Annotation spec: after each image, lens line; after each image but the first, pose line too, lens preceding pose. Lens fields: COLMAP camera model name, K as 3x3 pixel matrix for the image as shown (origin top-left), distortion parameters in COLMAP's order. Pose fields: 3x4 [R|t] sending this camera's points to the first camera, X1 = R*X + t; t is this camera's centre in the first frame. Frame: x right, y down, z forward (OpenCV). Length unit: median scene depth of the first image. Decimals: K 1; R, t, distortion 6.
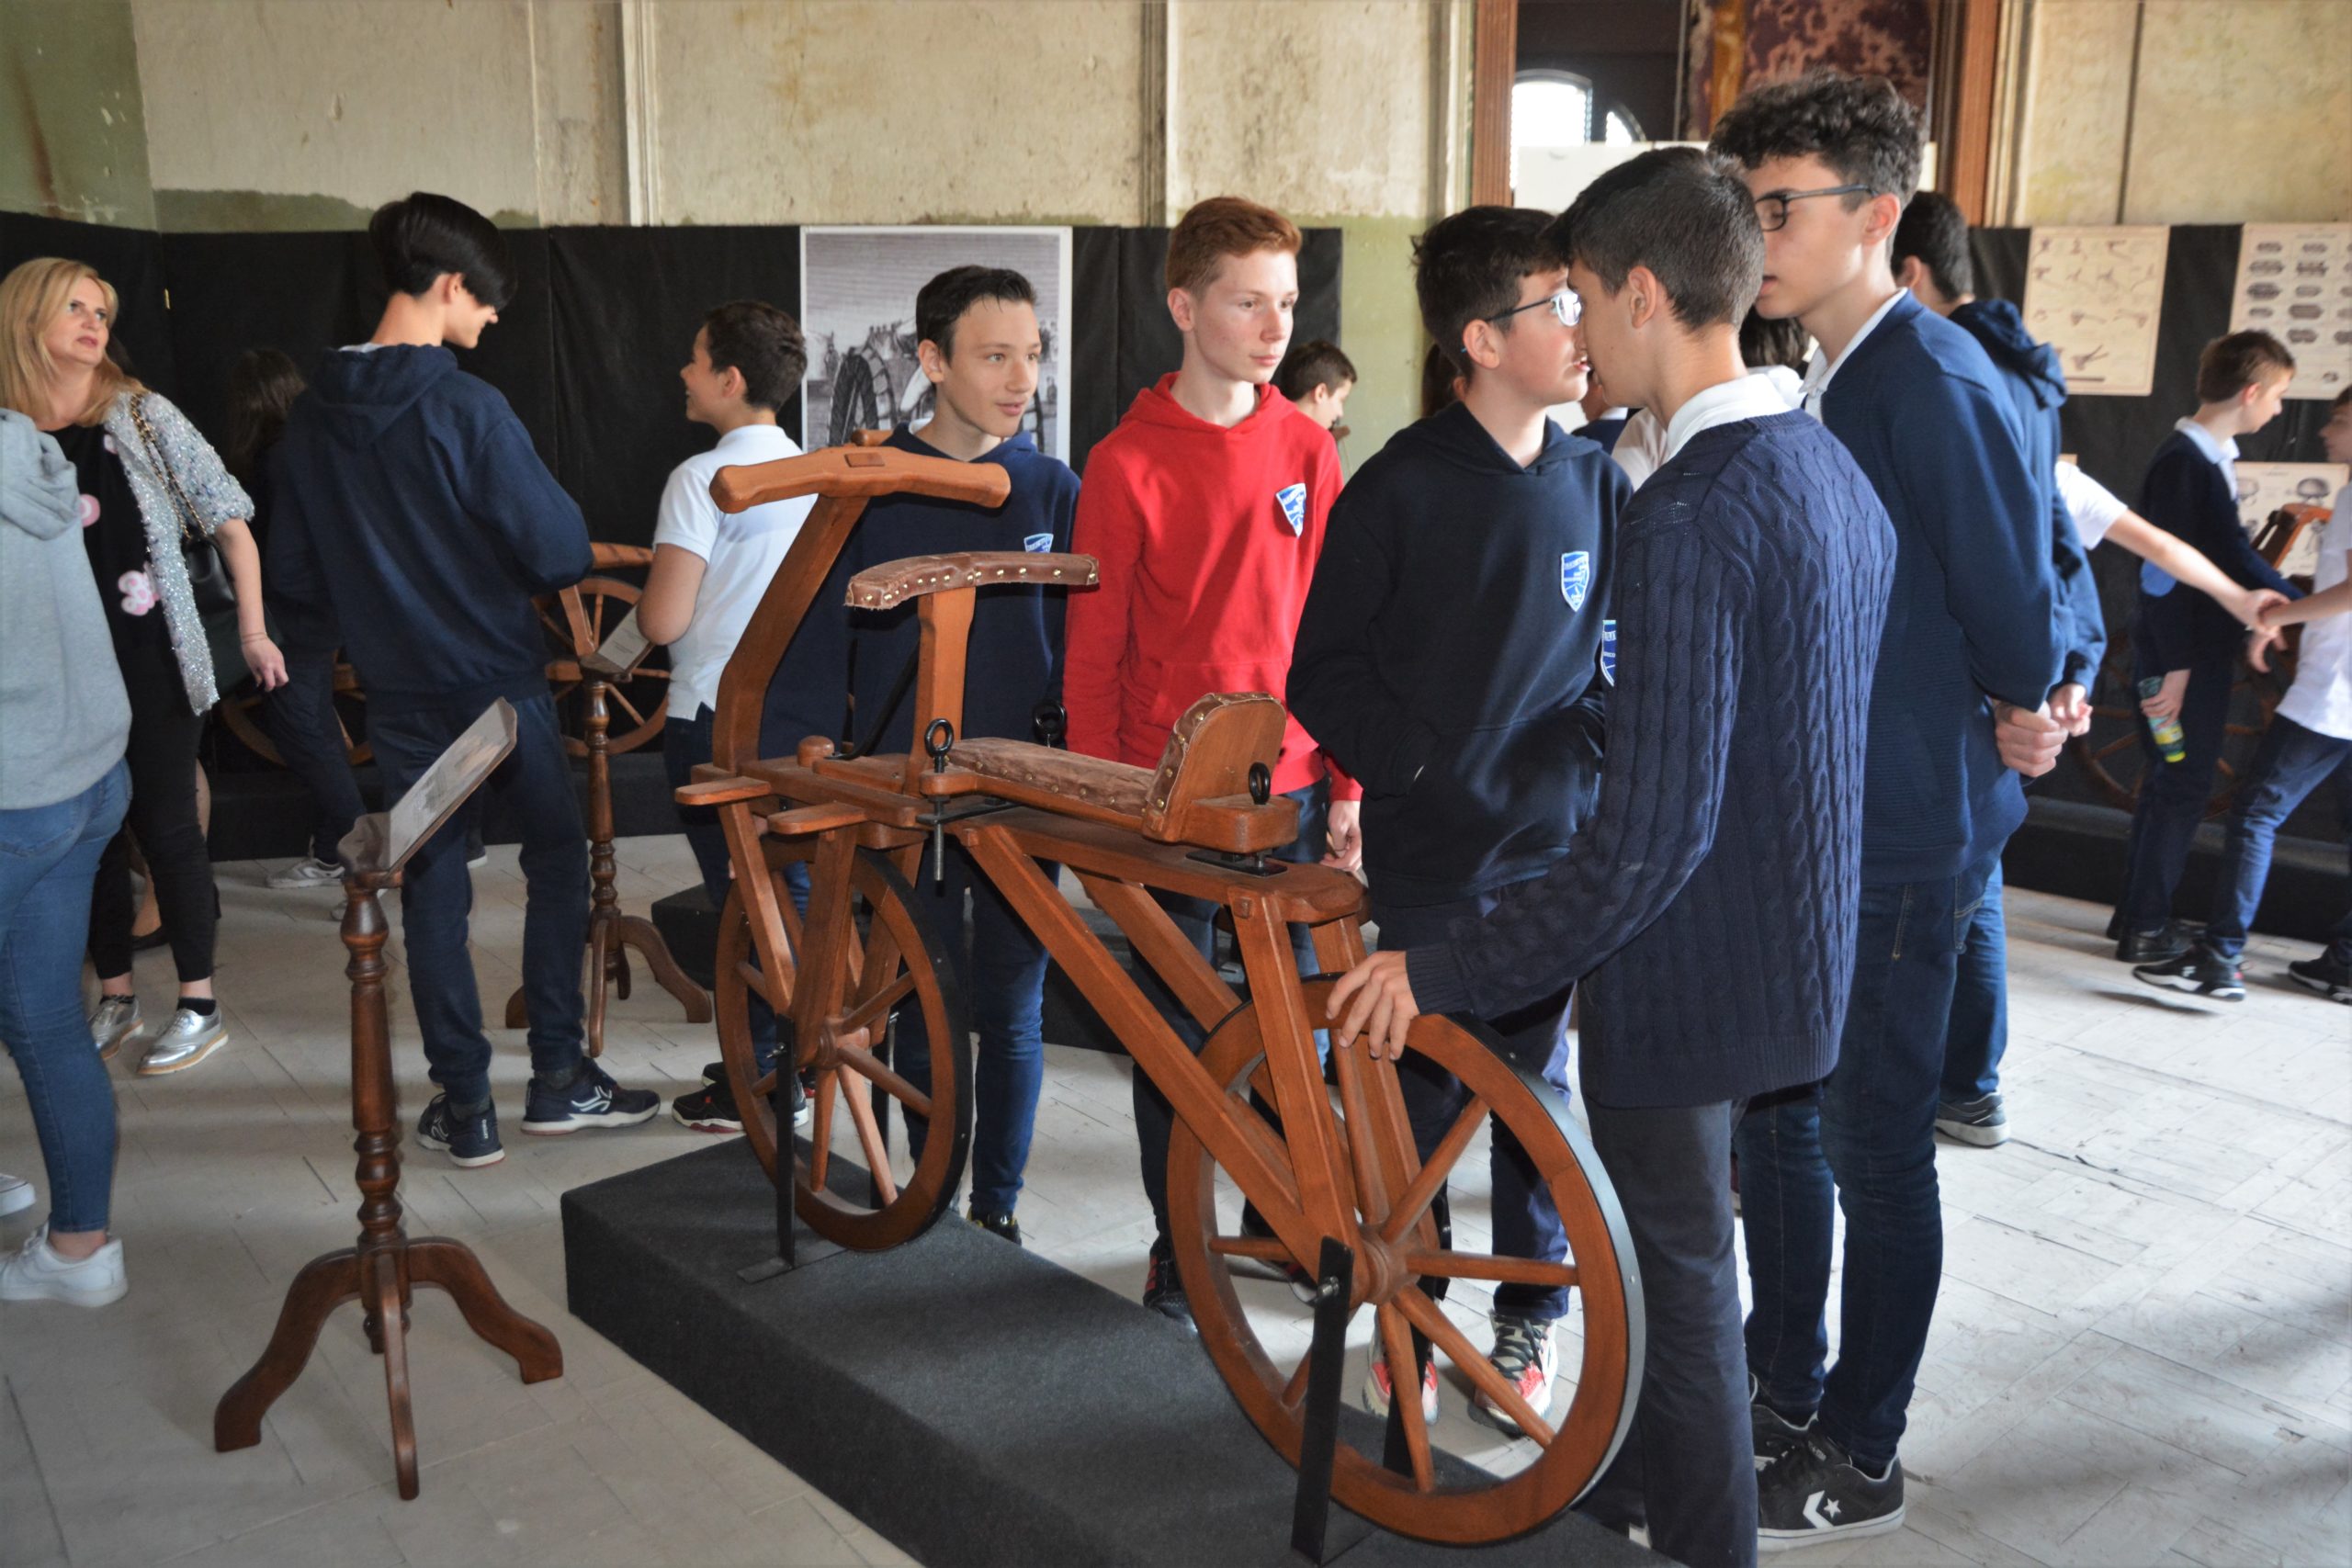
lens RADIAL K [[1815.0, 0, 1203.6], [0, 1815.0, 741.8], [0, 0, 1]] dist [-0.091979, 0.108881]
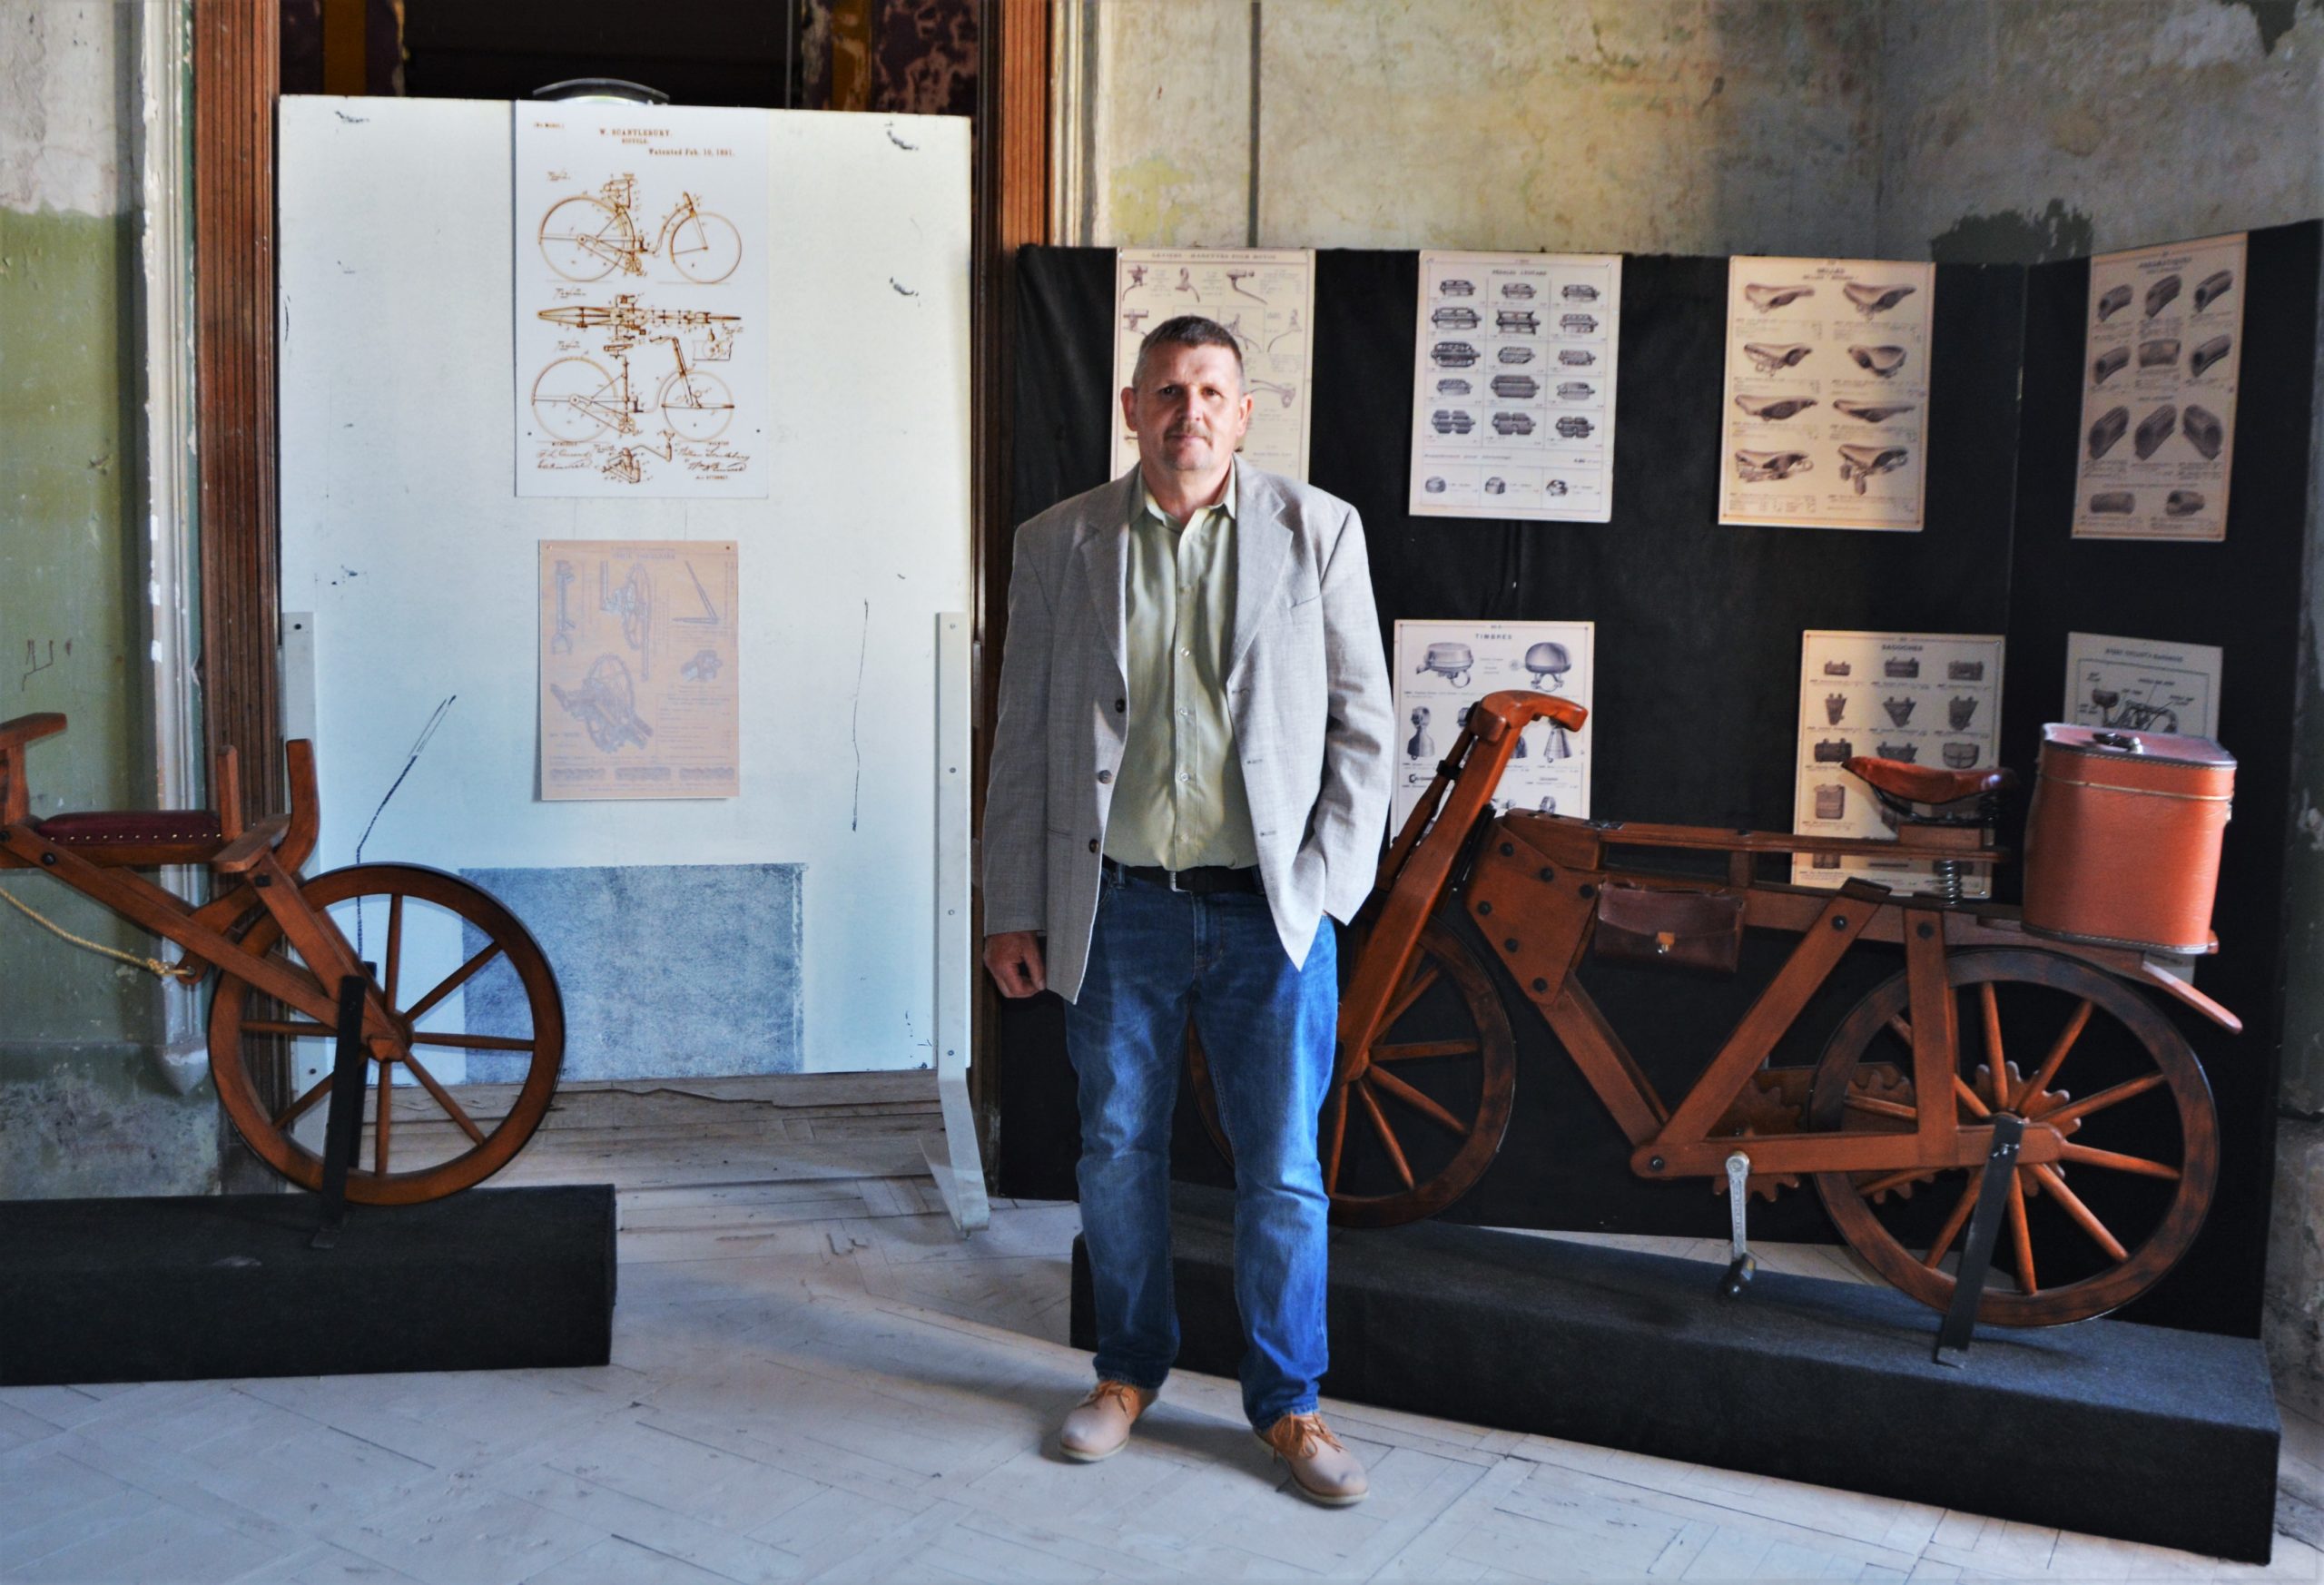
lens RADIAL K [[2174.3, 0, 1044.1], [0, 2174.3, 726.2], [0, 0, 1]] dist [-0.133969, 0.113836]
pose [[0.958539, -0.023494, 0.283992, 0.212228], [0.050512, 0.994822, -0.088192, -0.054920], [-0.280449, 0.098880, 0.954762, 0.289971]]
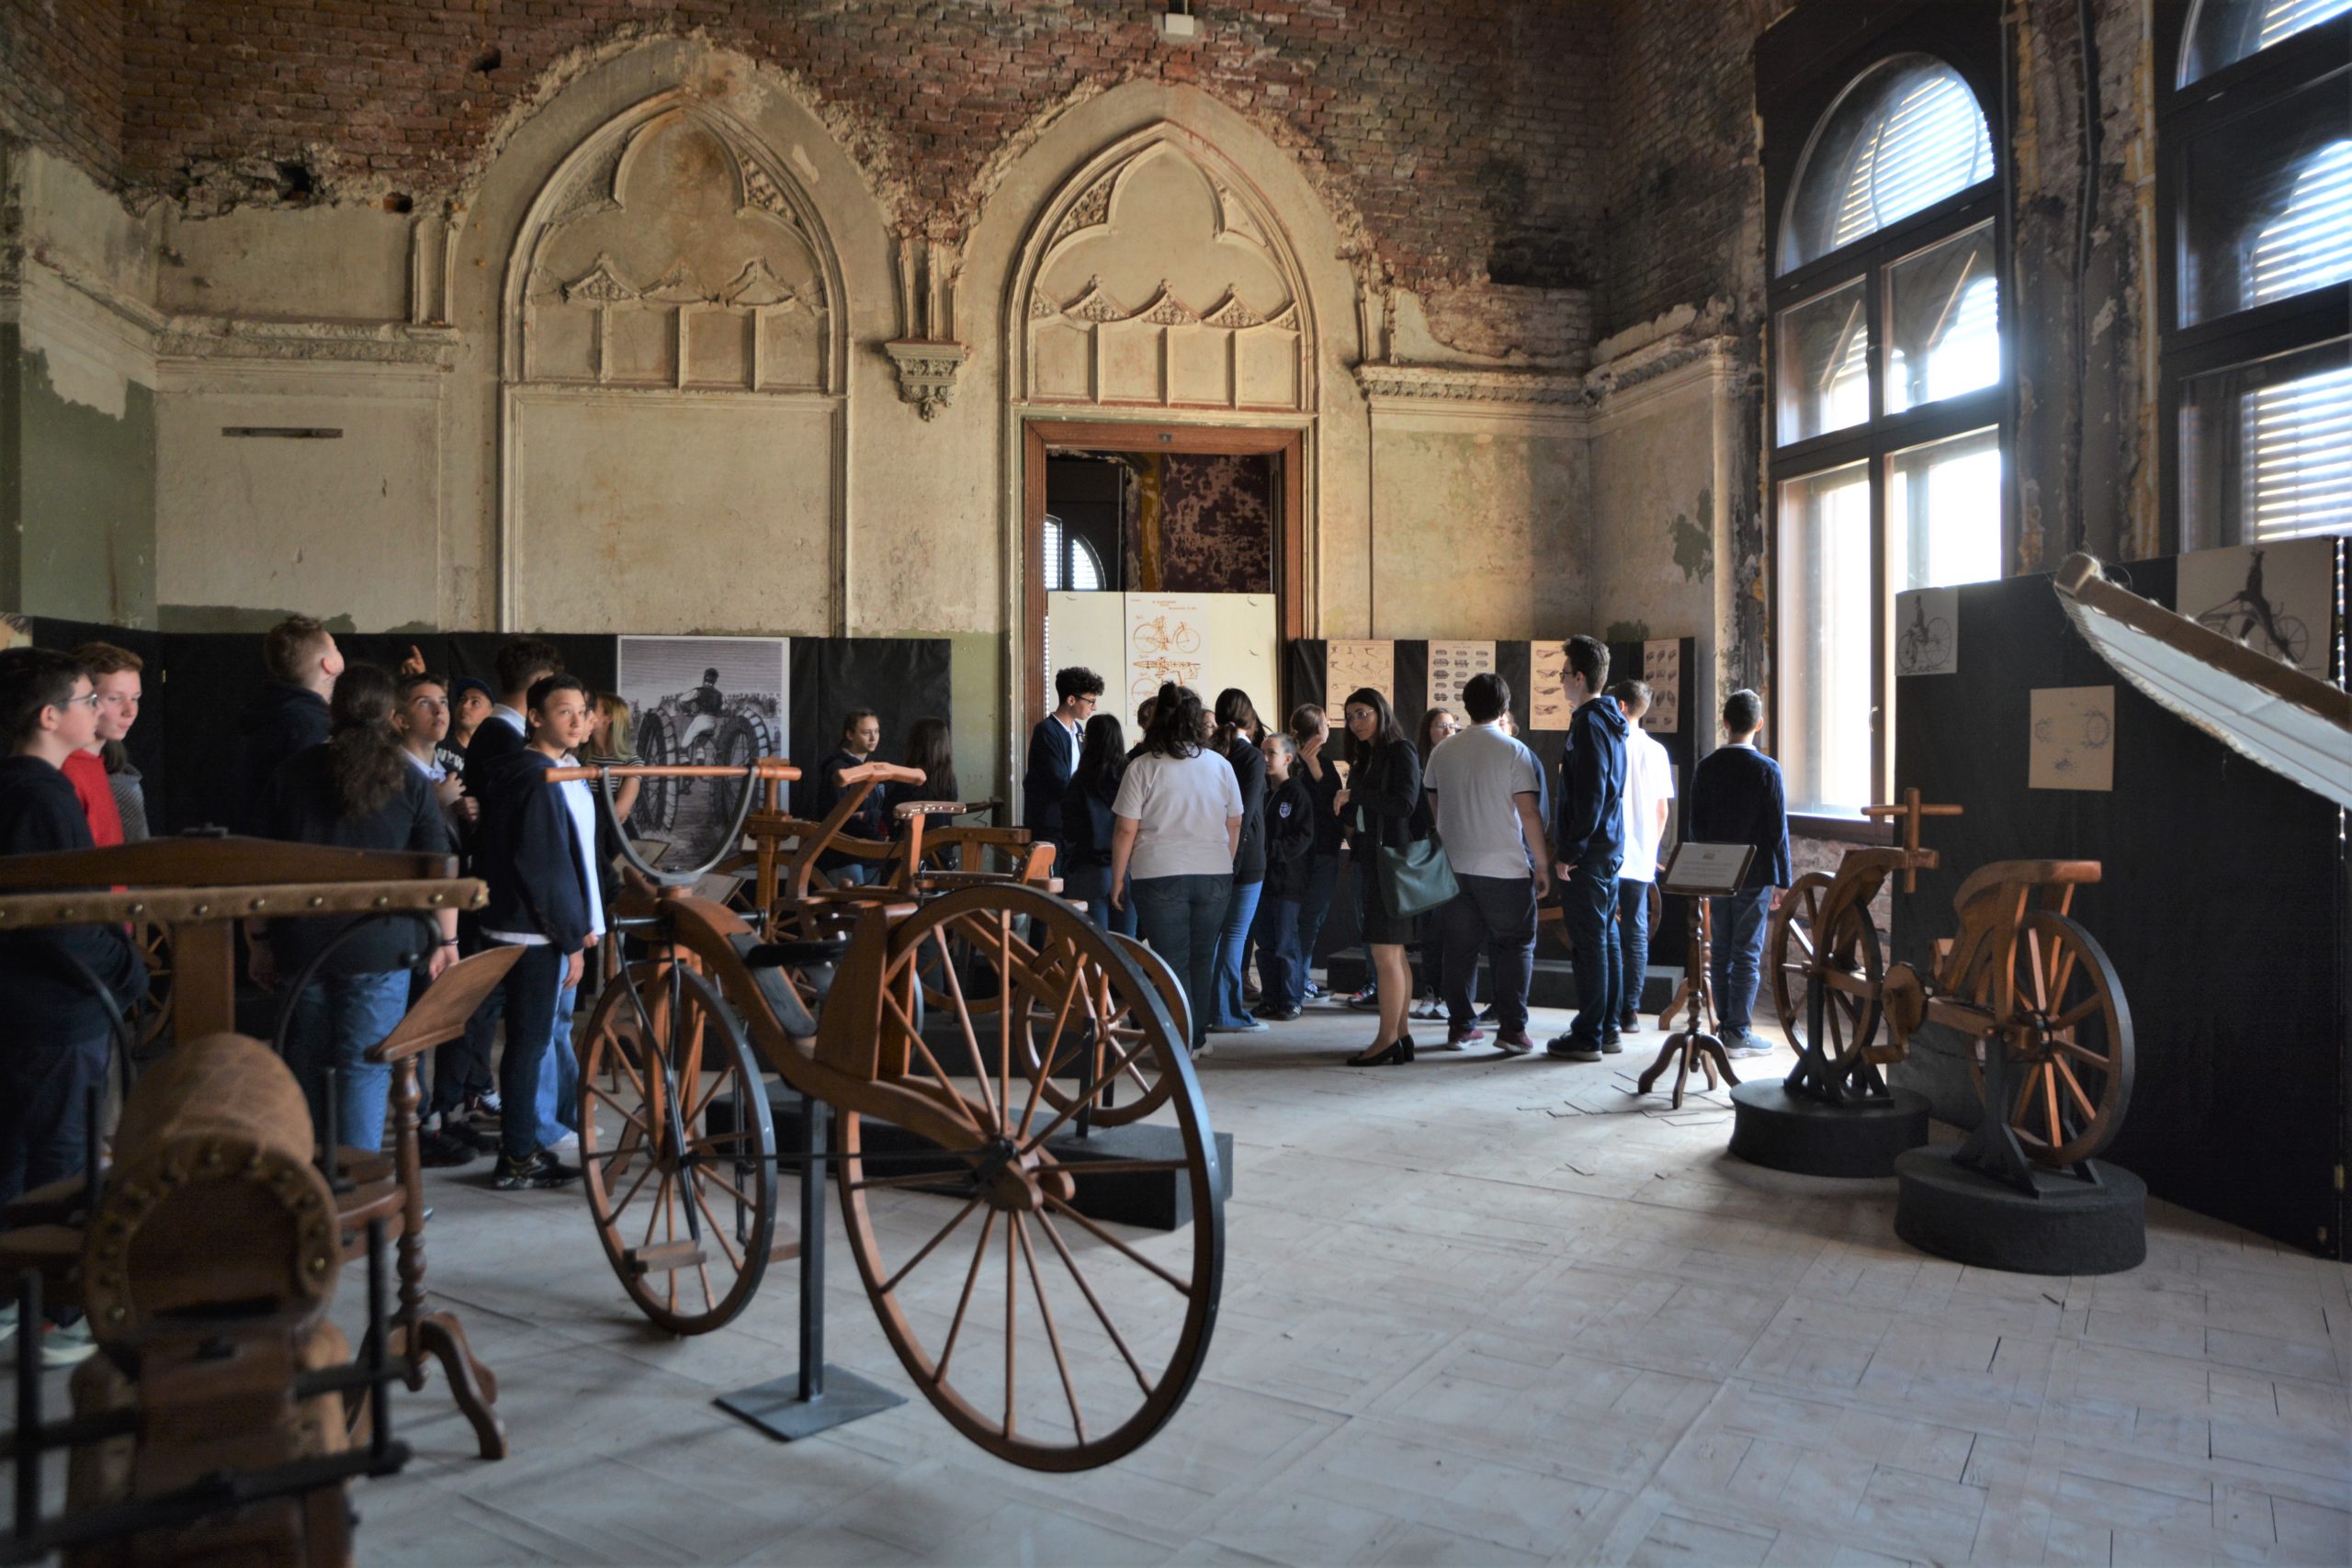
lens RADIAL K [[1638.3, 0, 1202.1], [0, 1638.3, 740.2], [0, 0, 1]] dist [-0.116248, 0.082501]
pose [[0.951466, -0.012095, 0.307516, -0.174882], [0.067164, 0.983302, -0.169133, 0.088741], [-0.300336, 0.181578, 0.936391, -0.510766]]
